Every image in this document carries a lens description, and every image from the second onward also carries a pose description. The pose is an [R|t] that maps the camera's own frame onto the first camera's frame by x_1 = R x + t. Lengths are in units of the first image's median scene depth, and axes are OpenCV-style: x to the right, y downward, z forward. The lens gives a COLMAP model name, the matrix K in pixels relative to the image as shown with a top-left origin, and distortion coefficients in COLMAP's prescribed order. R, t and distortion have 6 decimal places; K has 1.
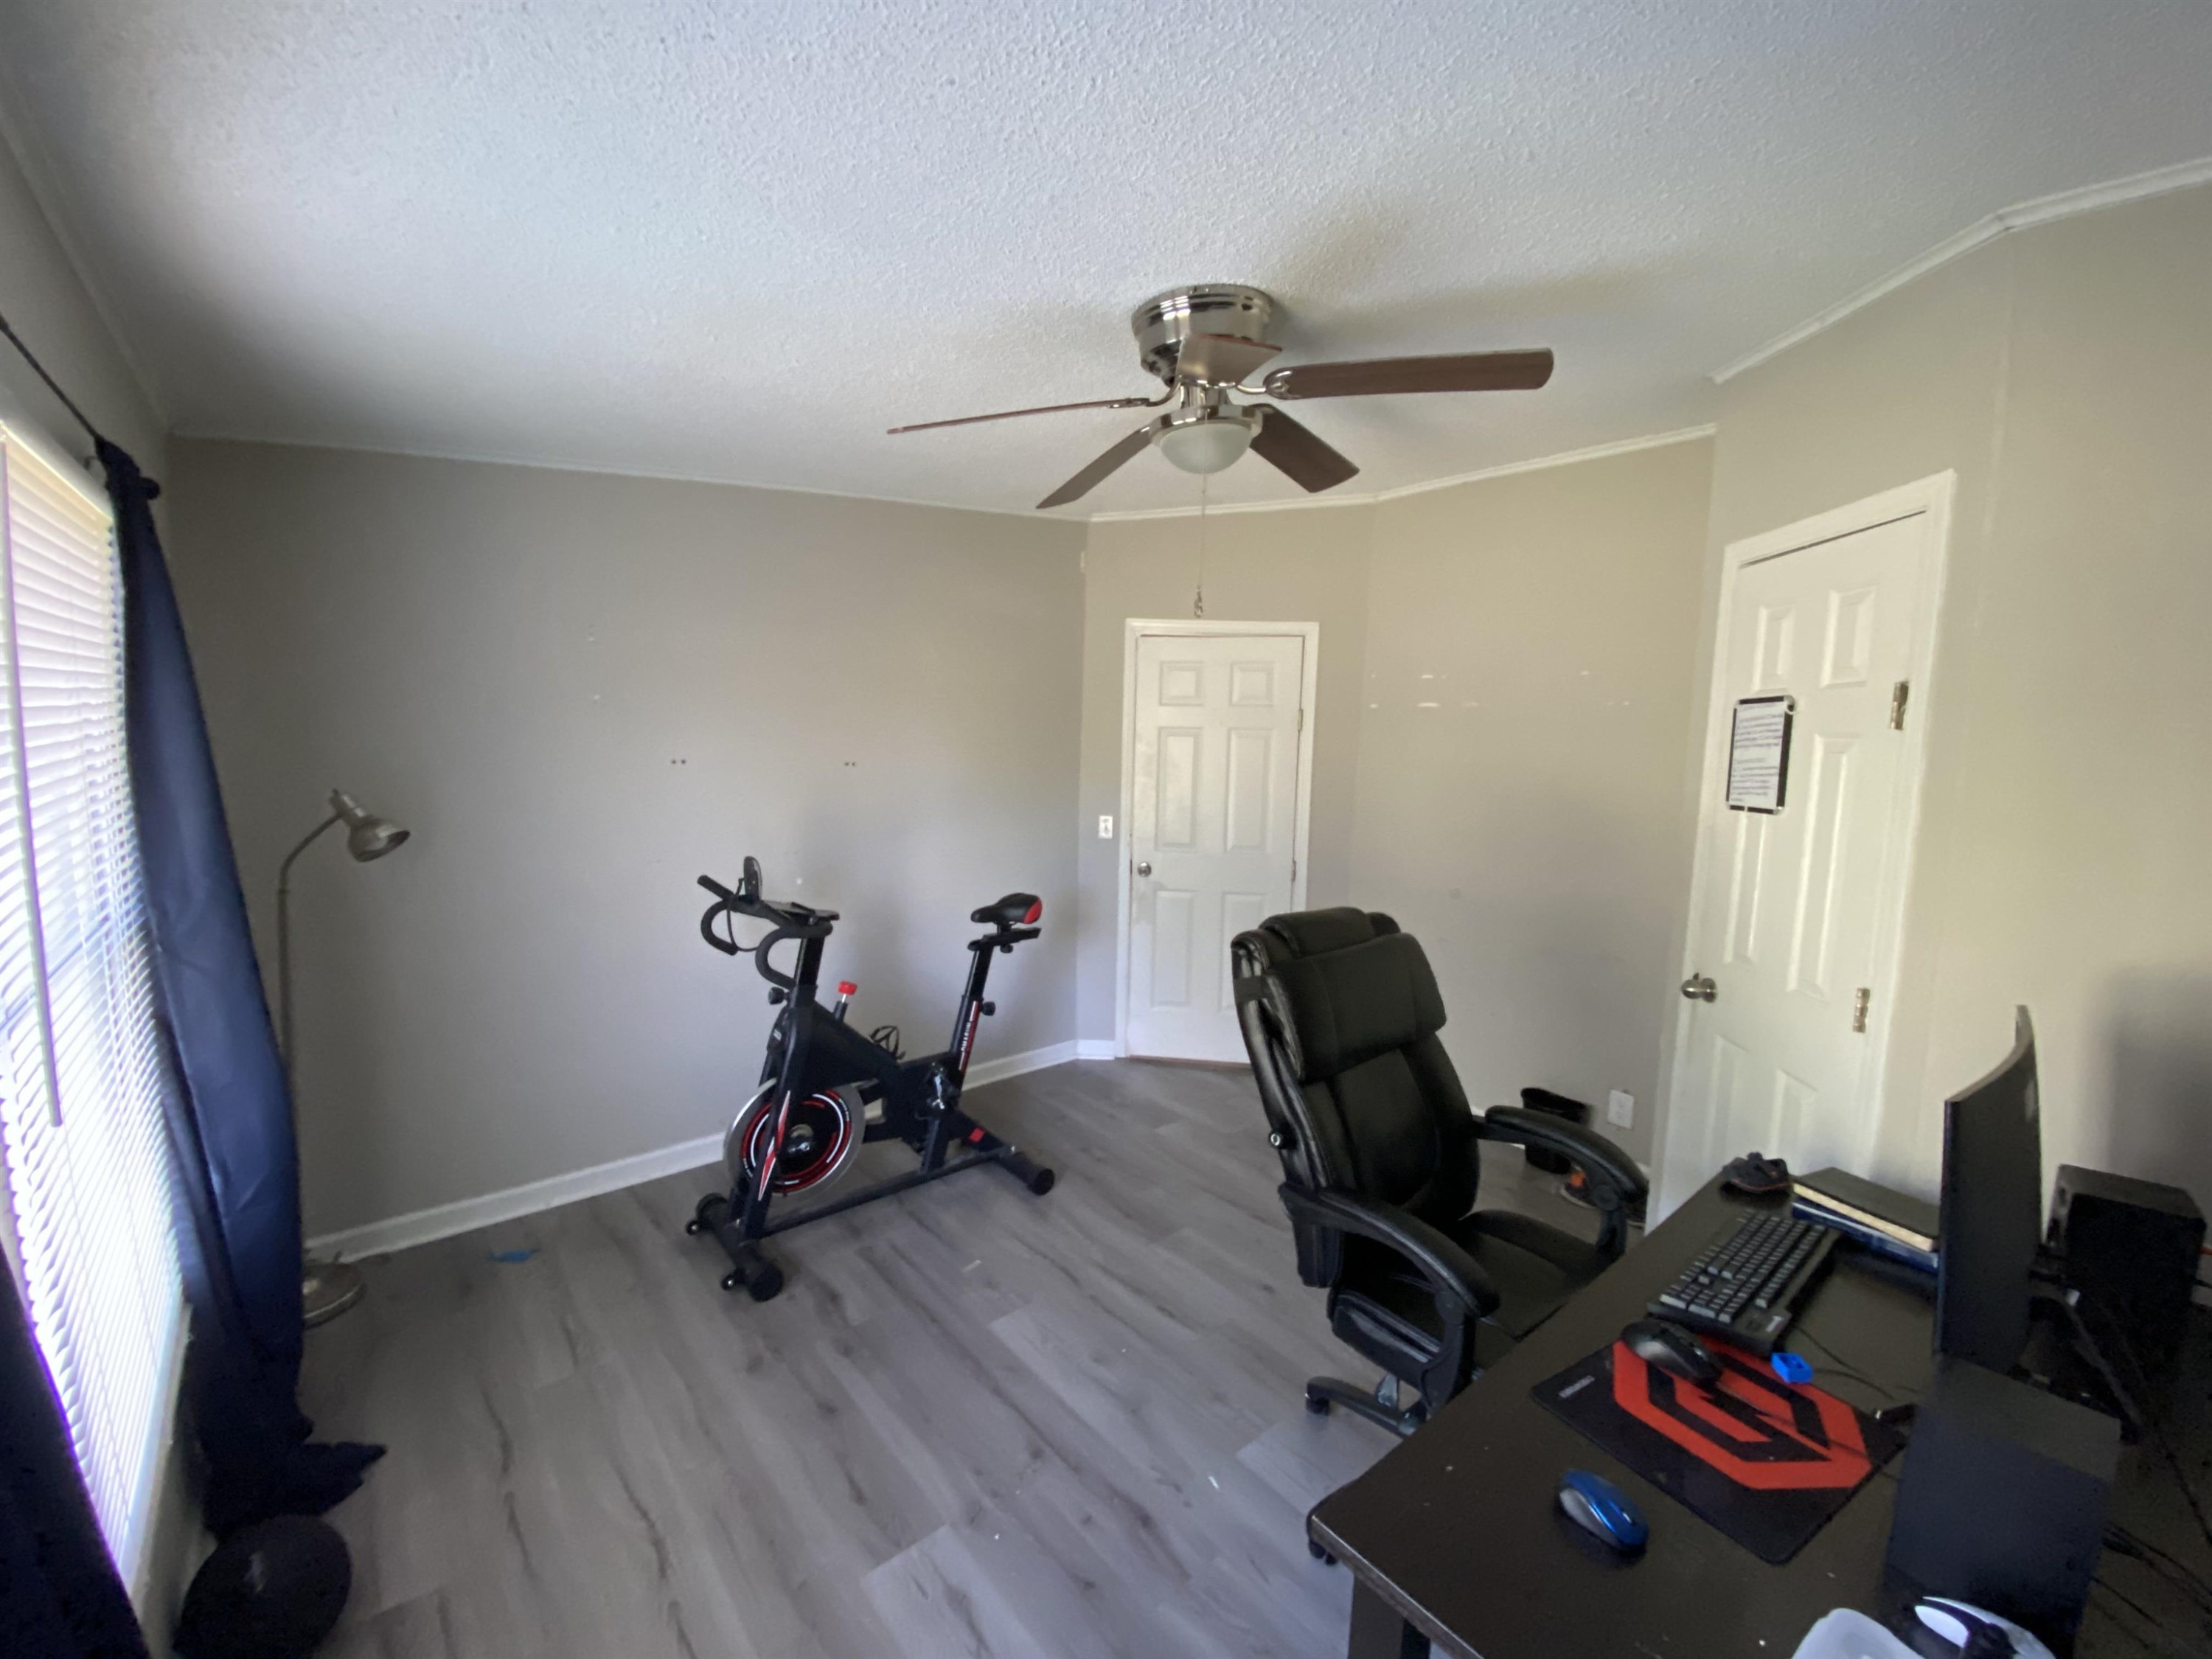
lens RADIAL K [[900.6, 0, 1112.2], [0, 900.6, 829.5], [0, 0, 1]] dist [0.031448, -0.023543]
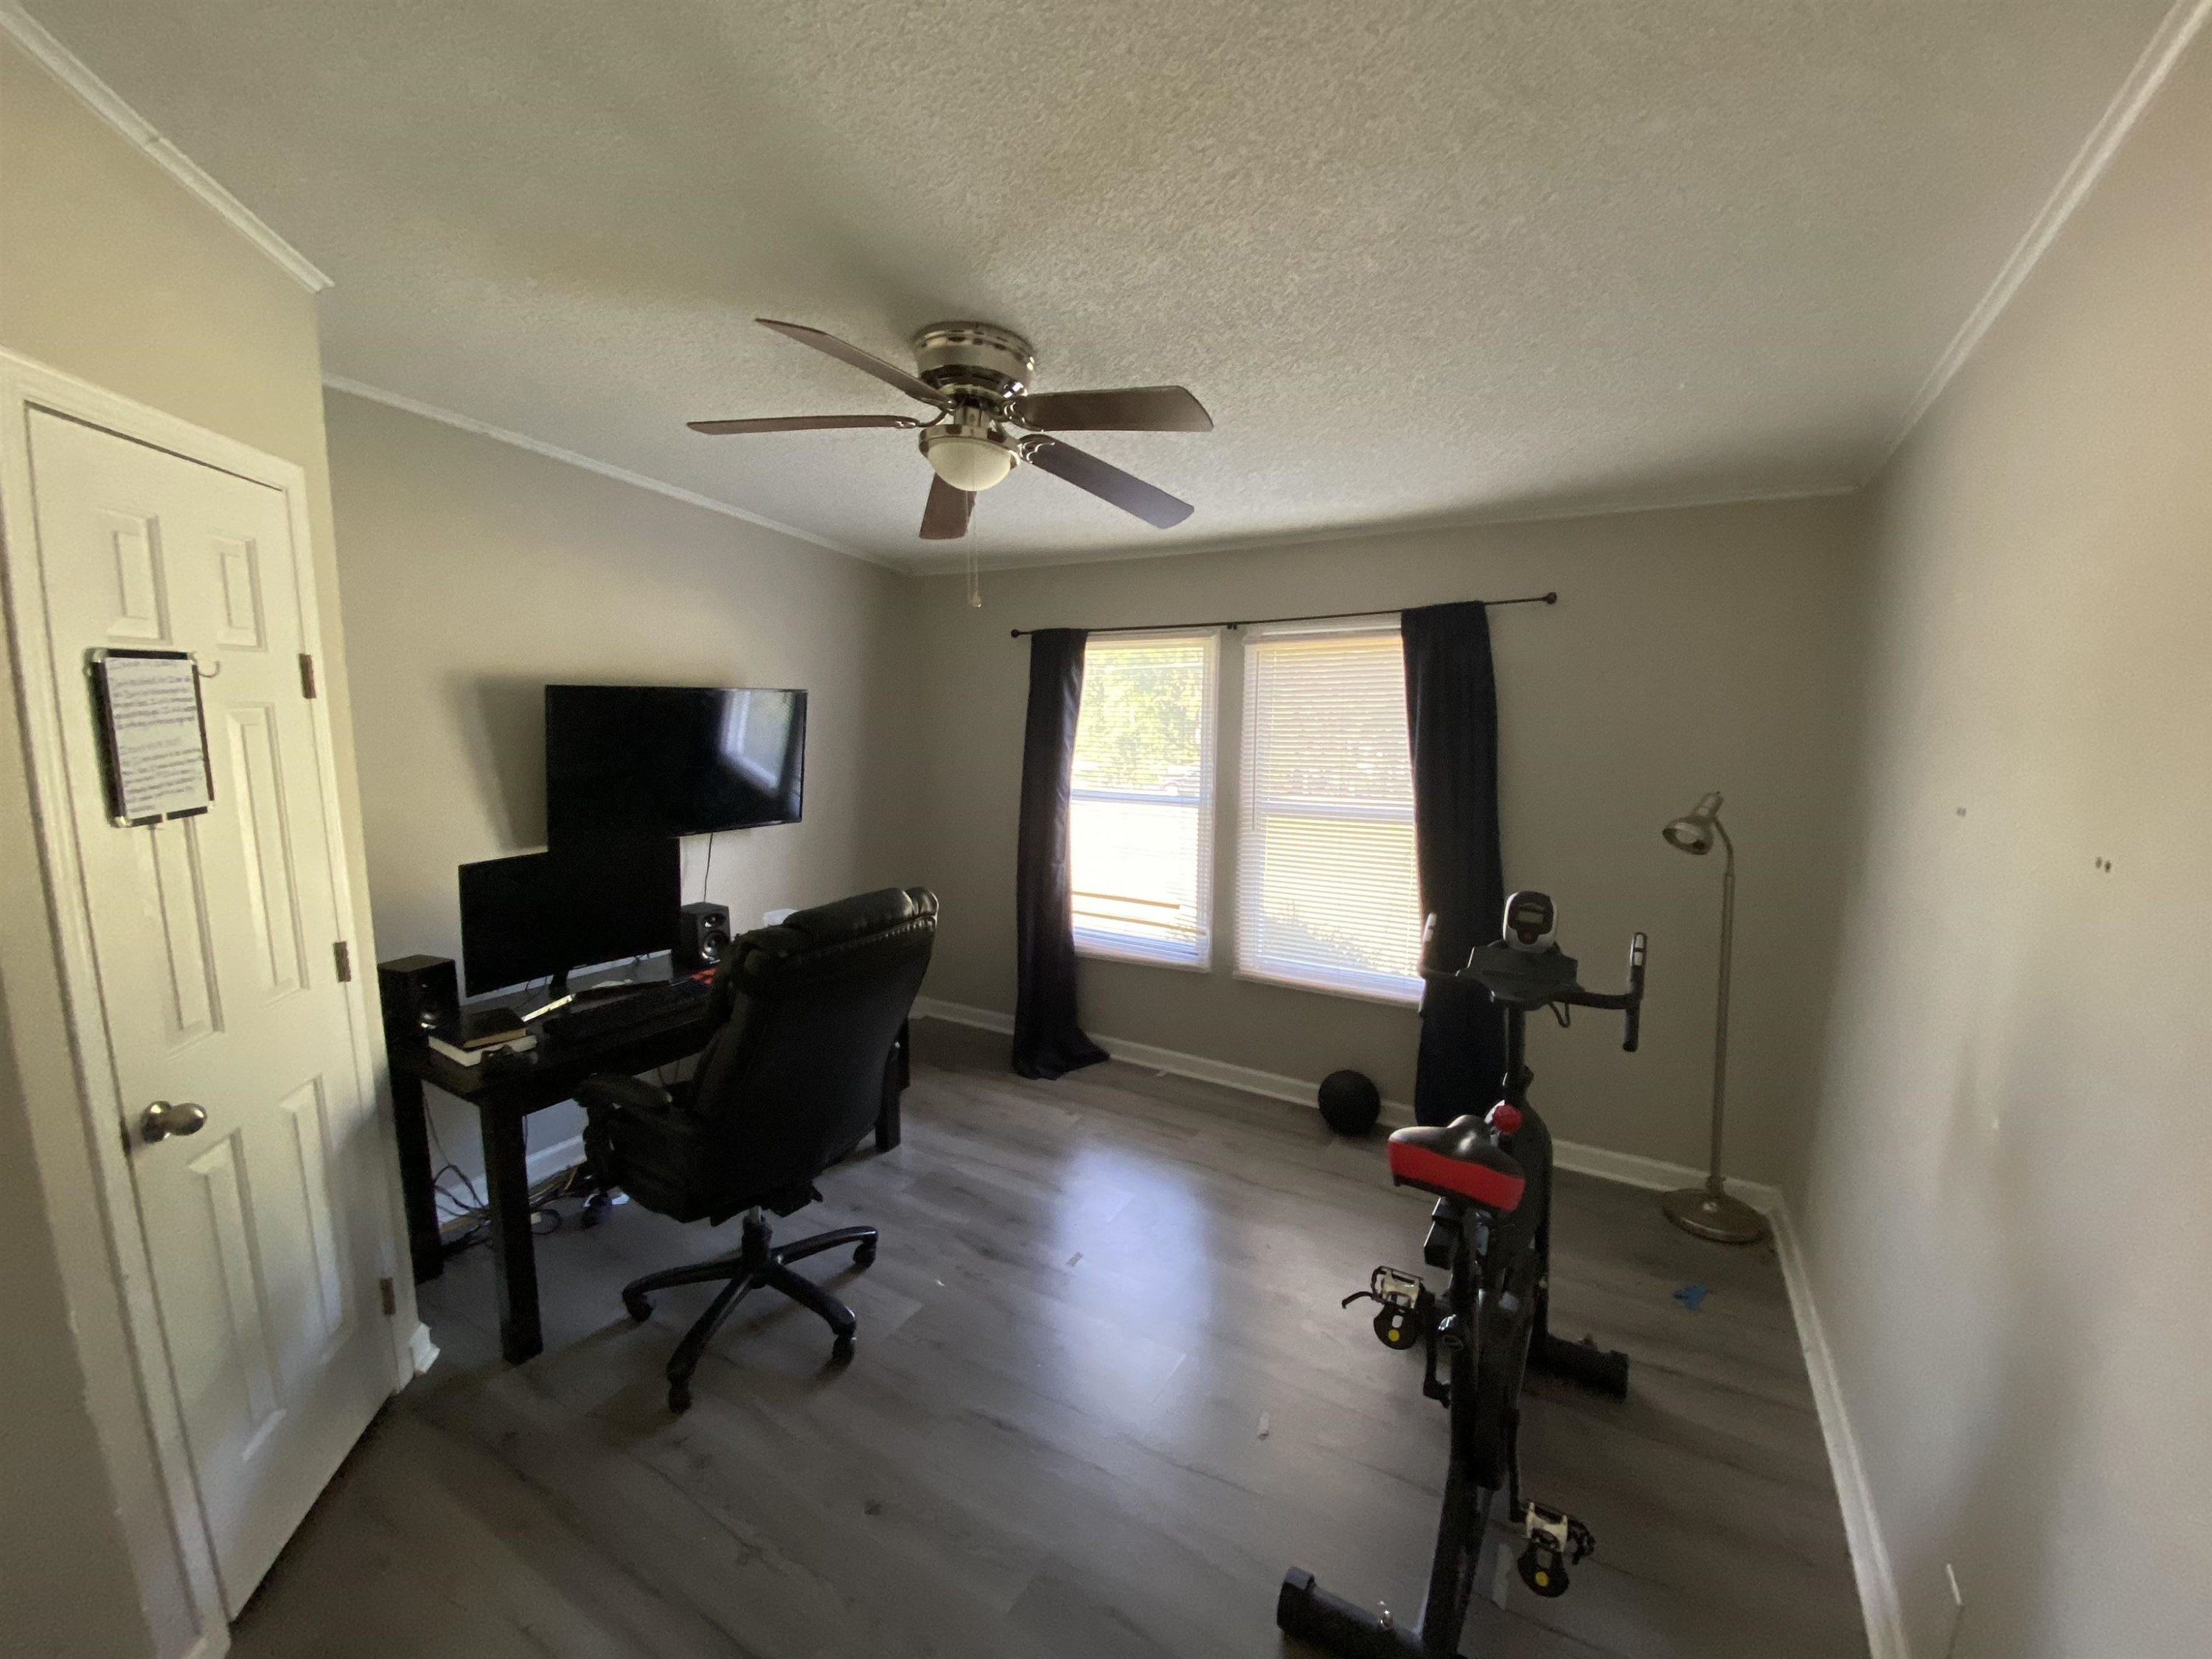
lens RADIAL K [[900.6, 0, 1112.2], [0, 900.6, 829.5], [0, 0, 1]] dist [0.031448, -0.023543]
pose [[-0.944462, 0.008124, -0.328521, 0.262789], [-0.073341, 0.969269, 0.234816, -0.223188], [0.320333, 0.245869, -0.914842, 1.849136]]
